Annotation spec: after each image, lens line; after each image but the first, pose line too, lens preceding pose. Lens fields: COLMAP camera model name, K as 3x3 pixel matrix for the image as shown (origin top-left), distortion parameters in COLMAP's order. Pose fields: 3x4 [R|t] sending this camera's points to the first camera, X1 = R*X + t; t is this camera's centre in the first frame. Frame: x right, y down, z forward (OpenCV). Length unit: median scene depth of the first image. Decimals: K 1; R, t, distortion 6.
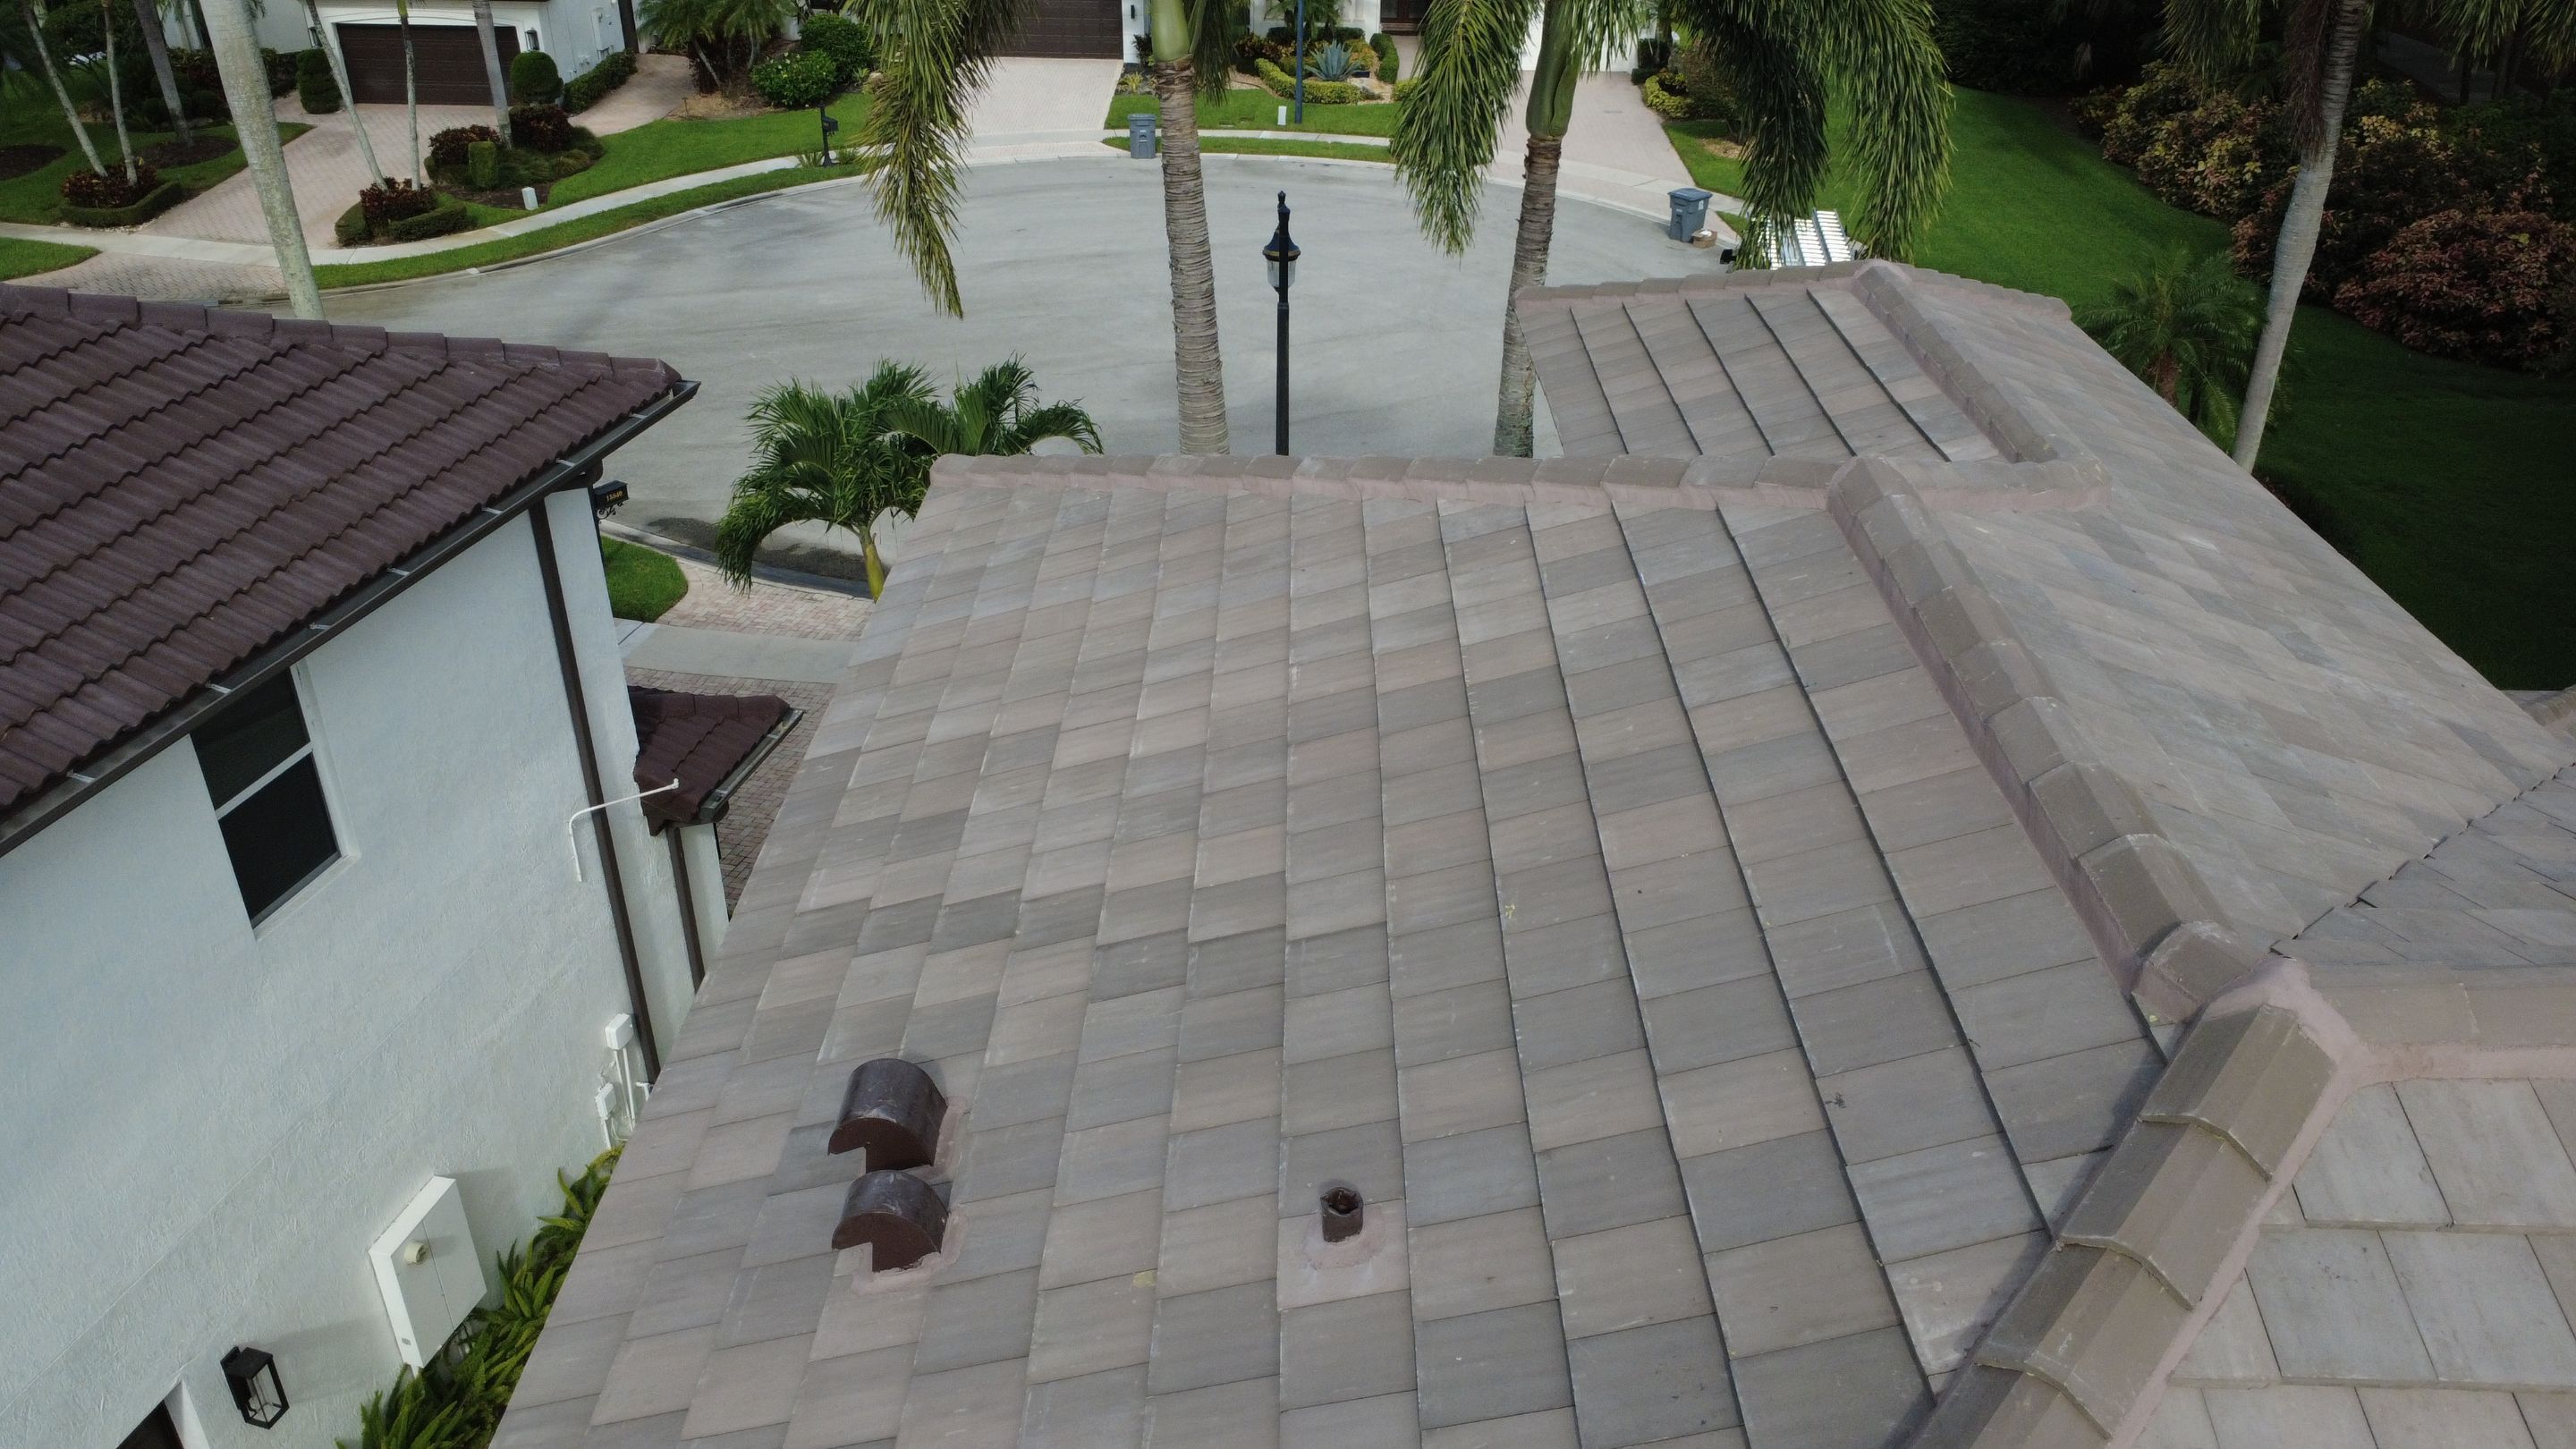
lens RADIAL K [[1871.5, 0, 1289.3], [0, 1871.5, 731.1], [0, 0, 1]] dist [-0.001506, 0.005453]
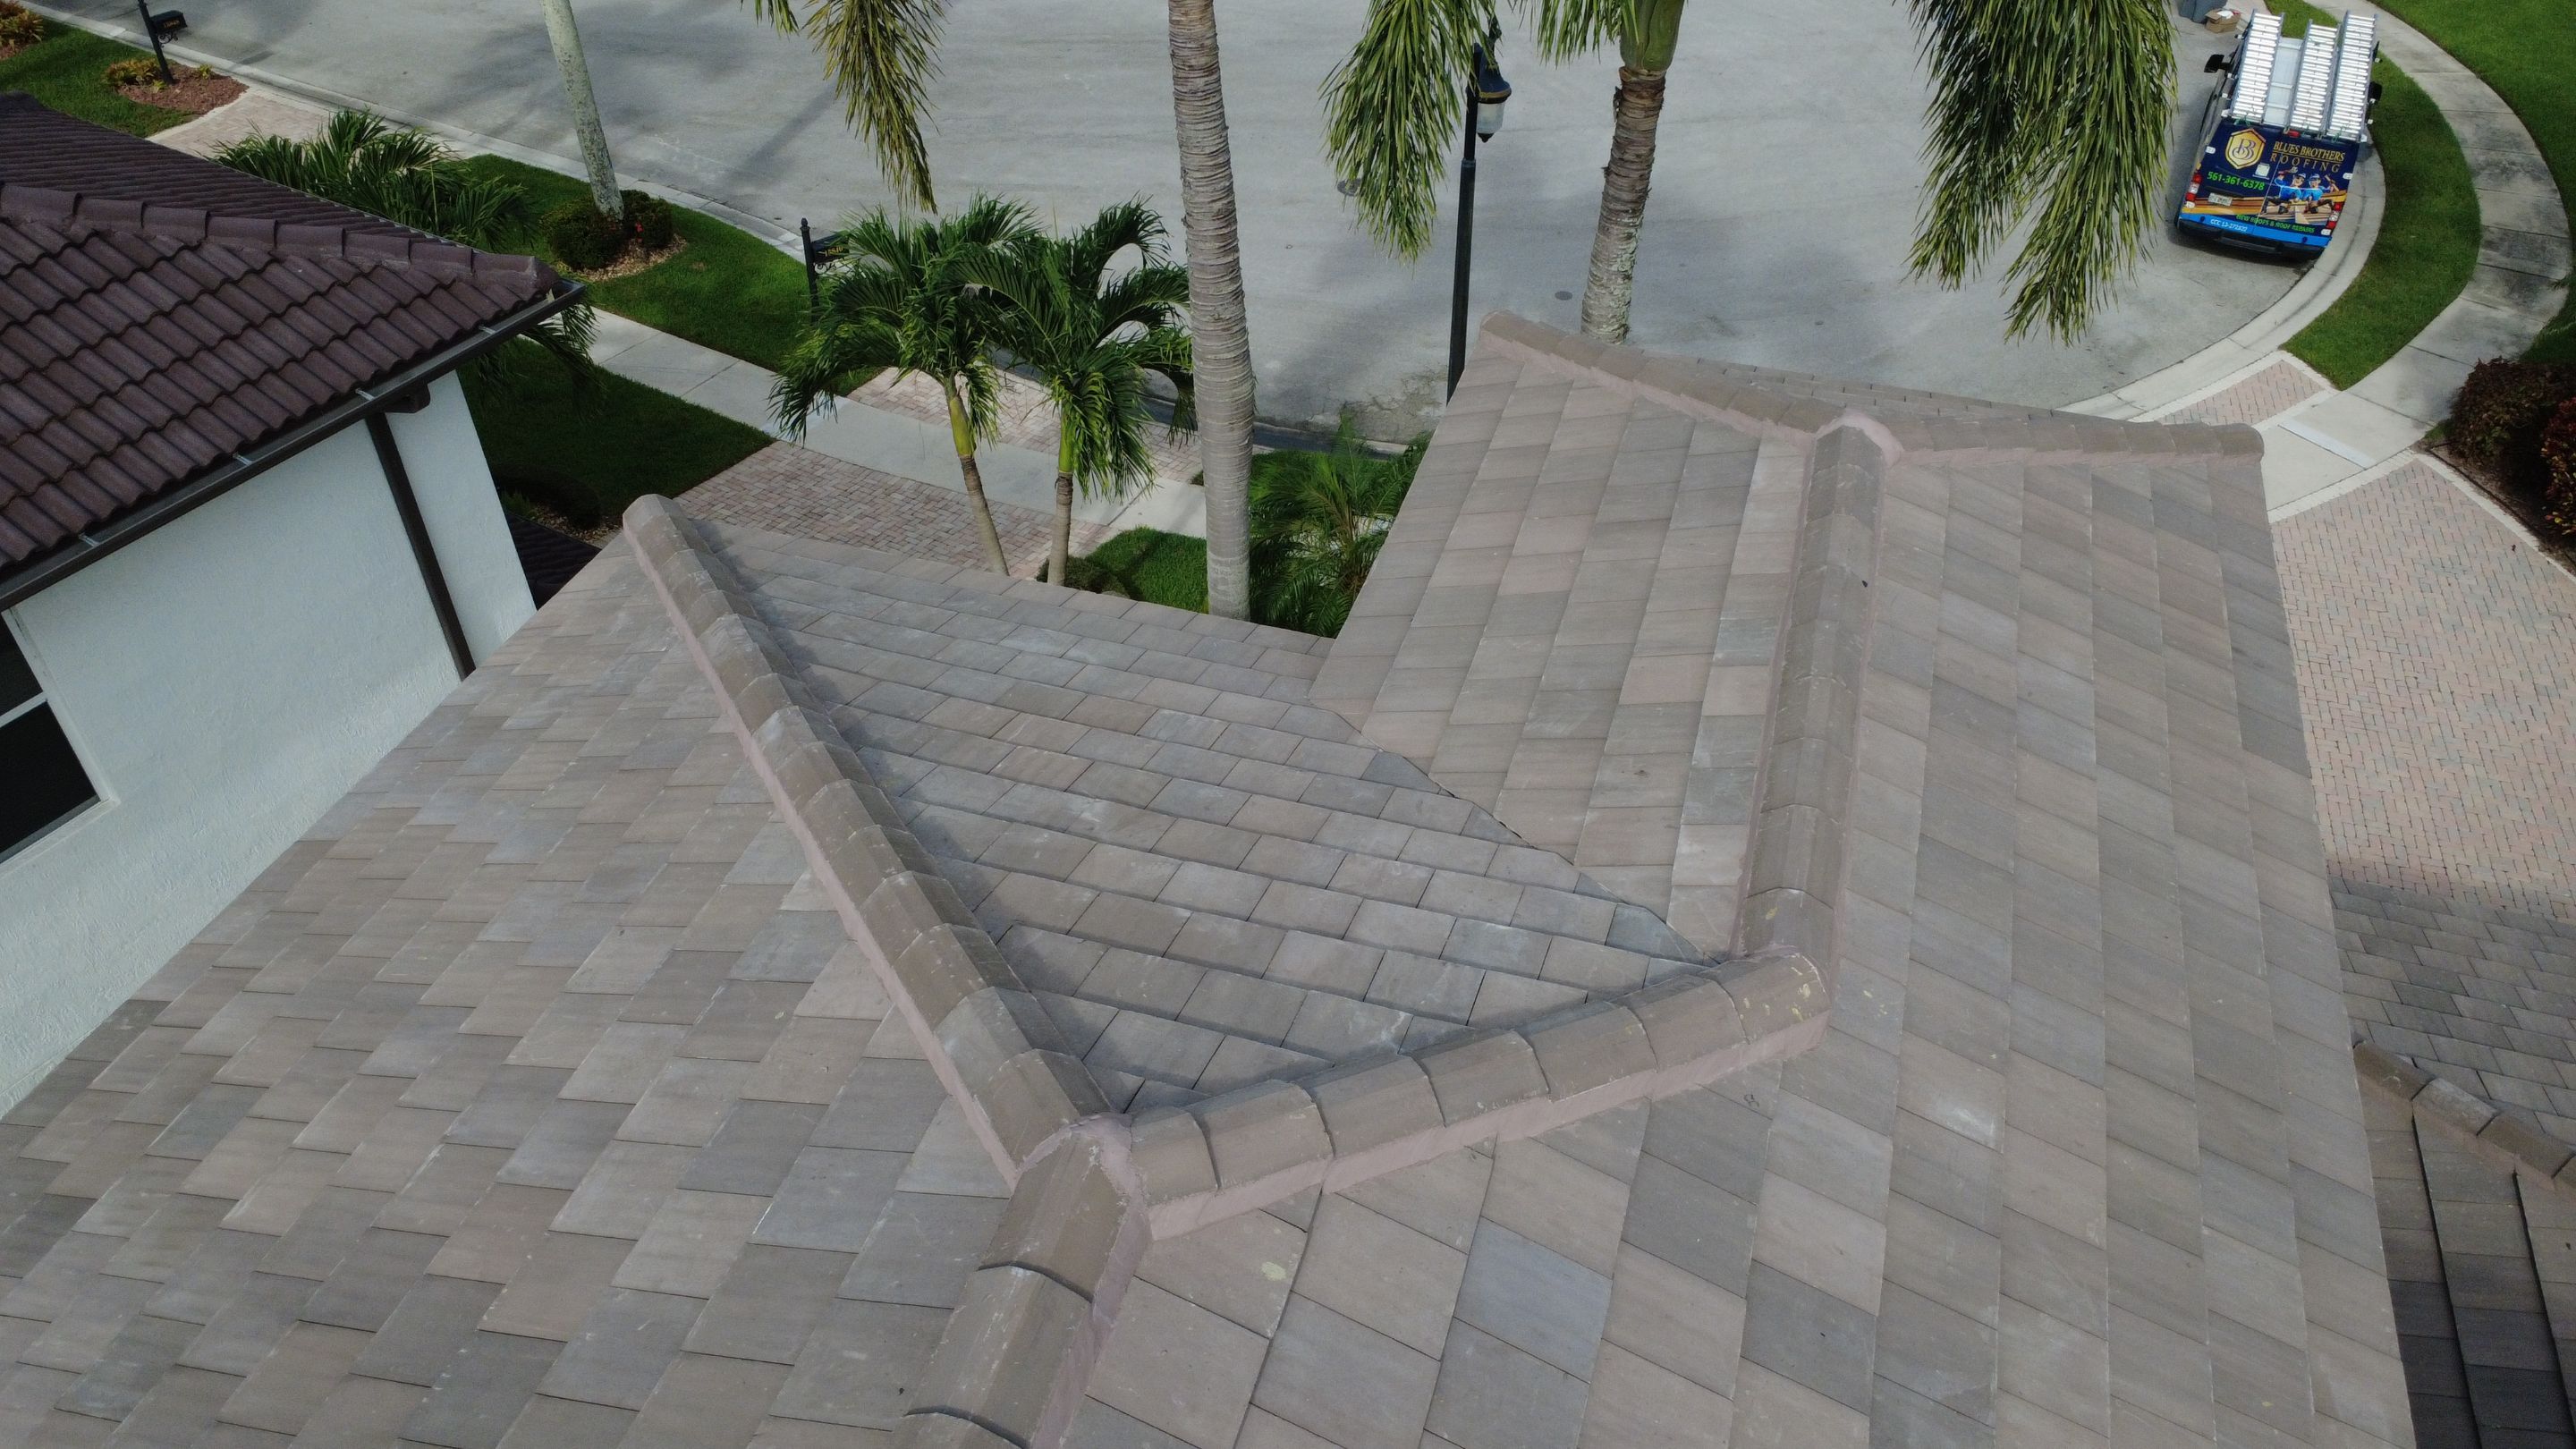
lens RADIAL K [[1871.5, 0, 1289.3], [0, 1871.5, 731.1], [0, 0, 1]] dist [-0.001506, 0.005453]
pose [[0.955742, 0.180749, -0.232134, 0.095139], [-0.136866, 0.971602, 0.193022, -0.078225], [0.260430, -0.152708, 0.953339, 0.086757]]
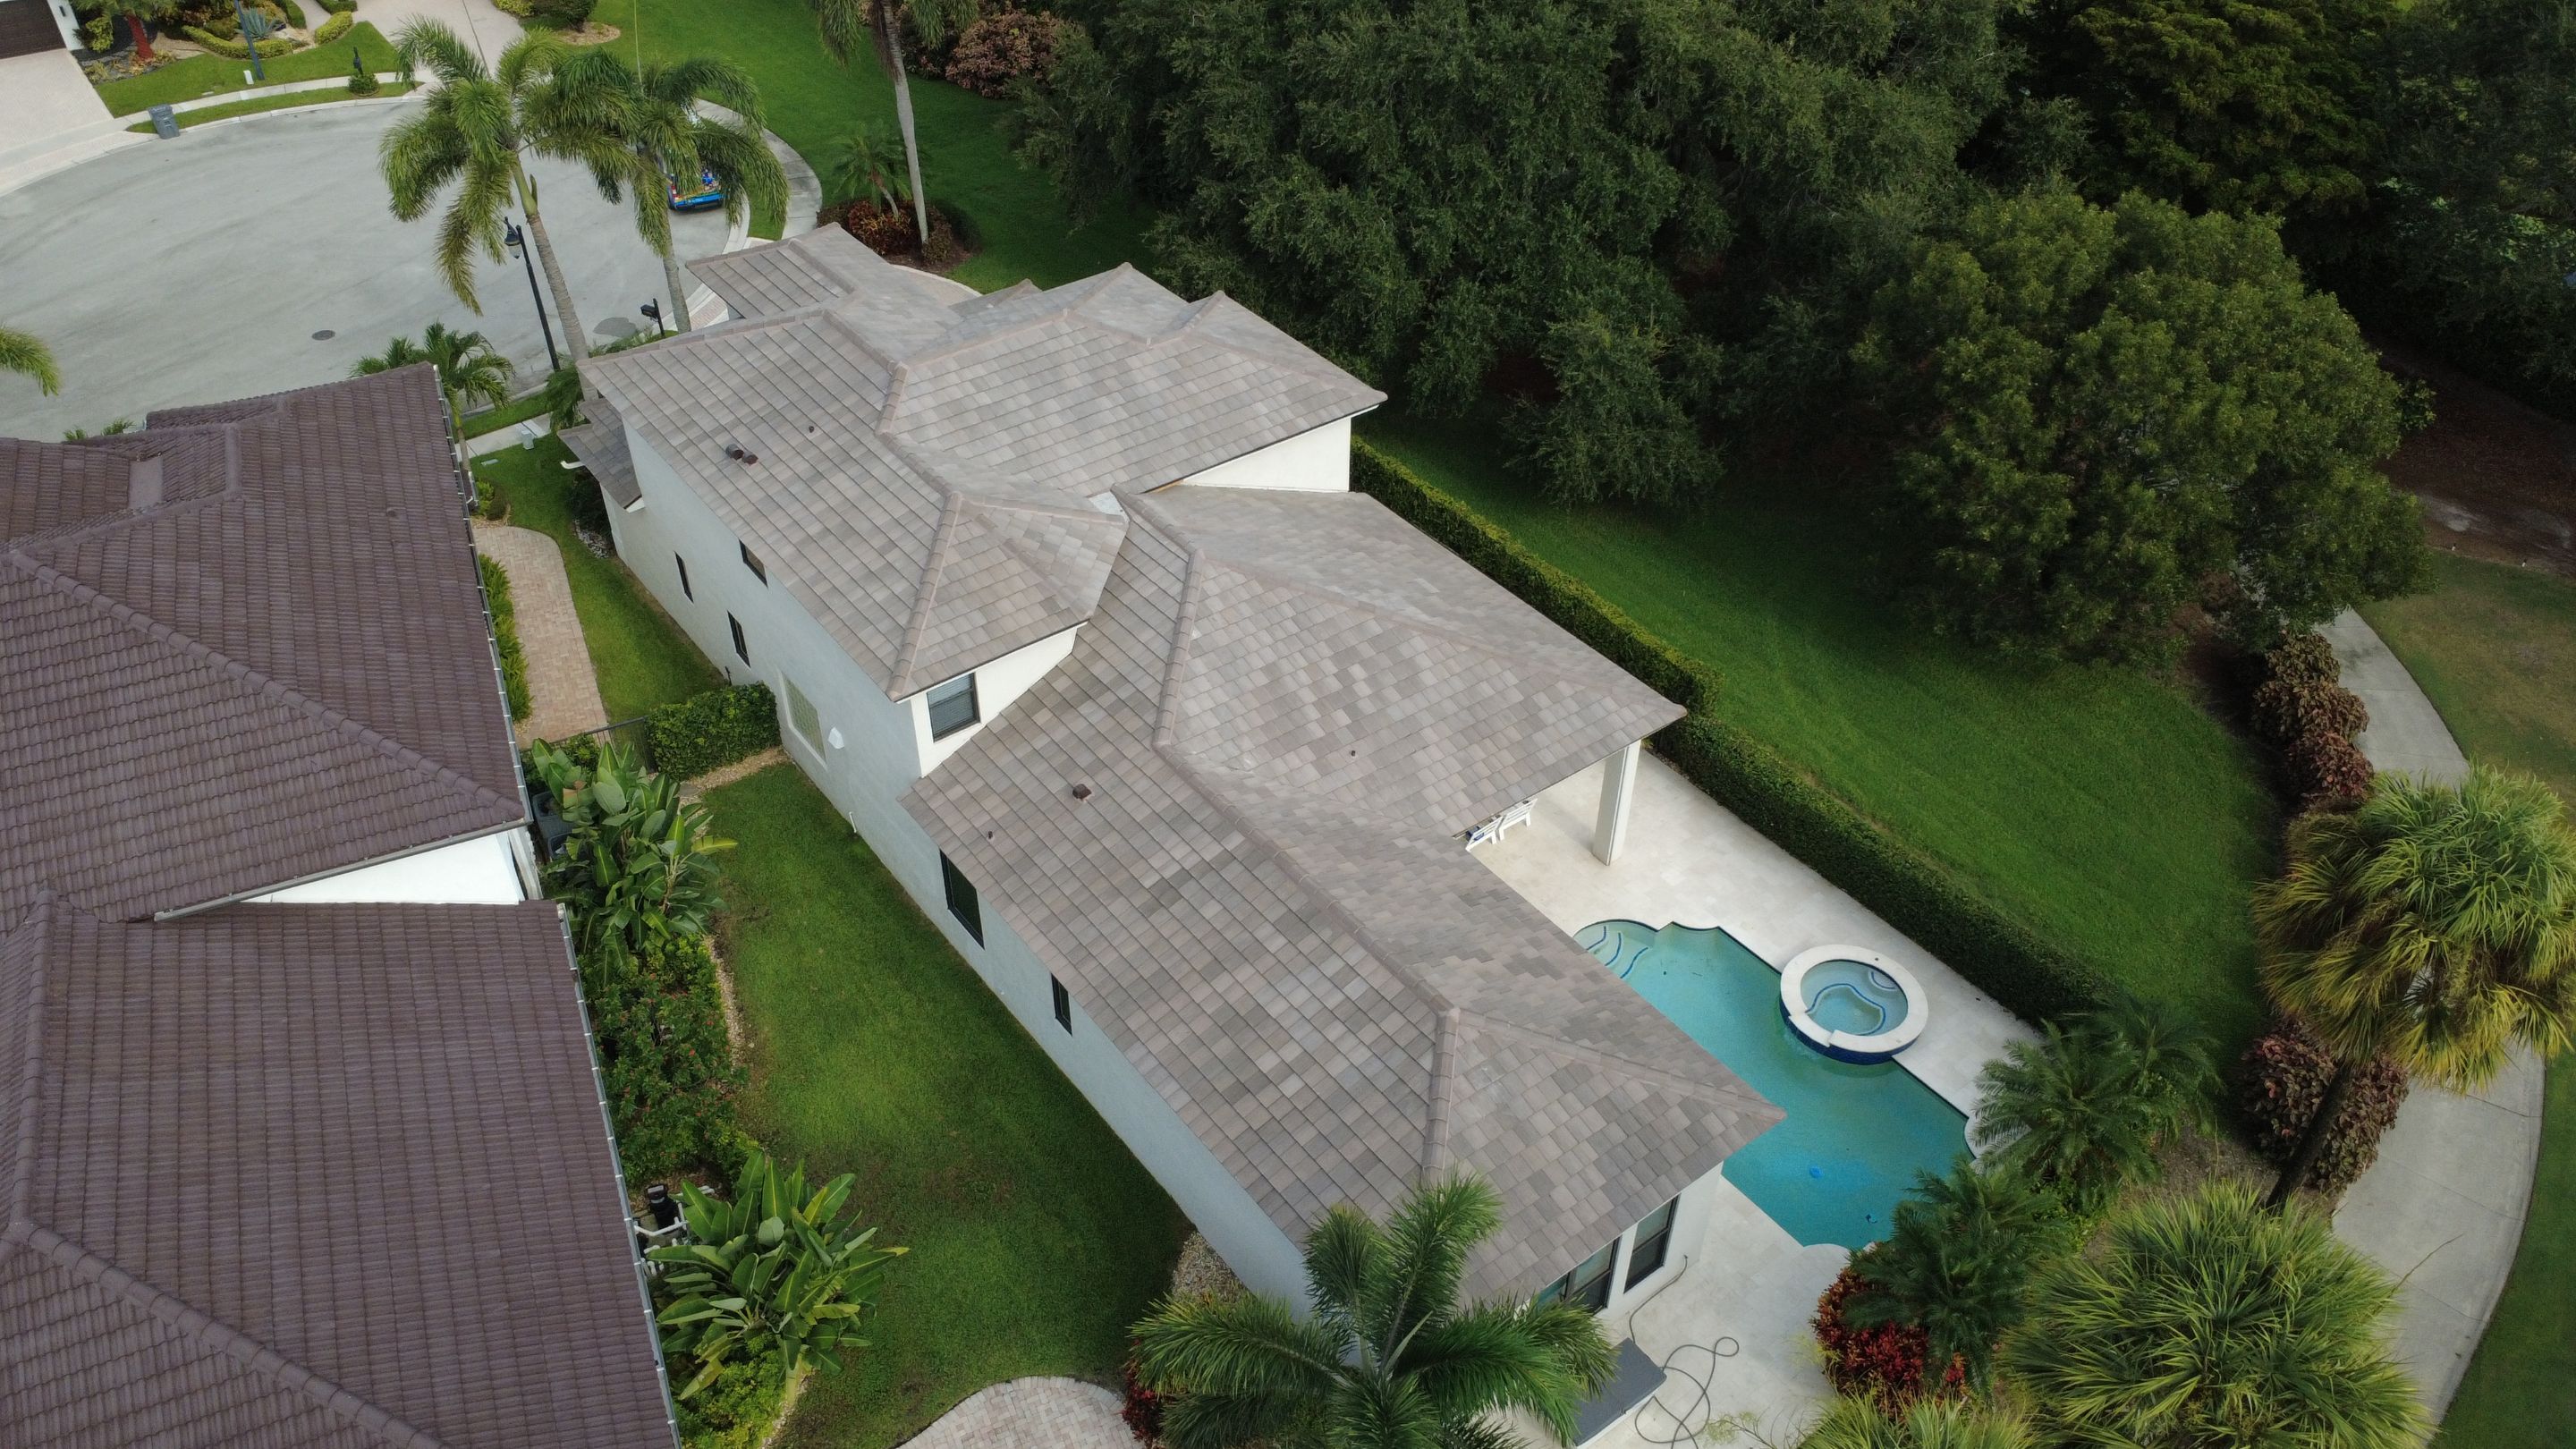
lens RADIAL K [[1864.2, 0, 1288.0], [0, 1864.2, 724.5], [0, 0, 1]] dist [-0.001214, 0.010990]
pose [[0.792370, -0.391665, 0.467706, -0.341877], [0.306811, 0.918515, 0.249393, 0.007284], [-0.527273, -0.054114, 0.847971, -0.915241]]
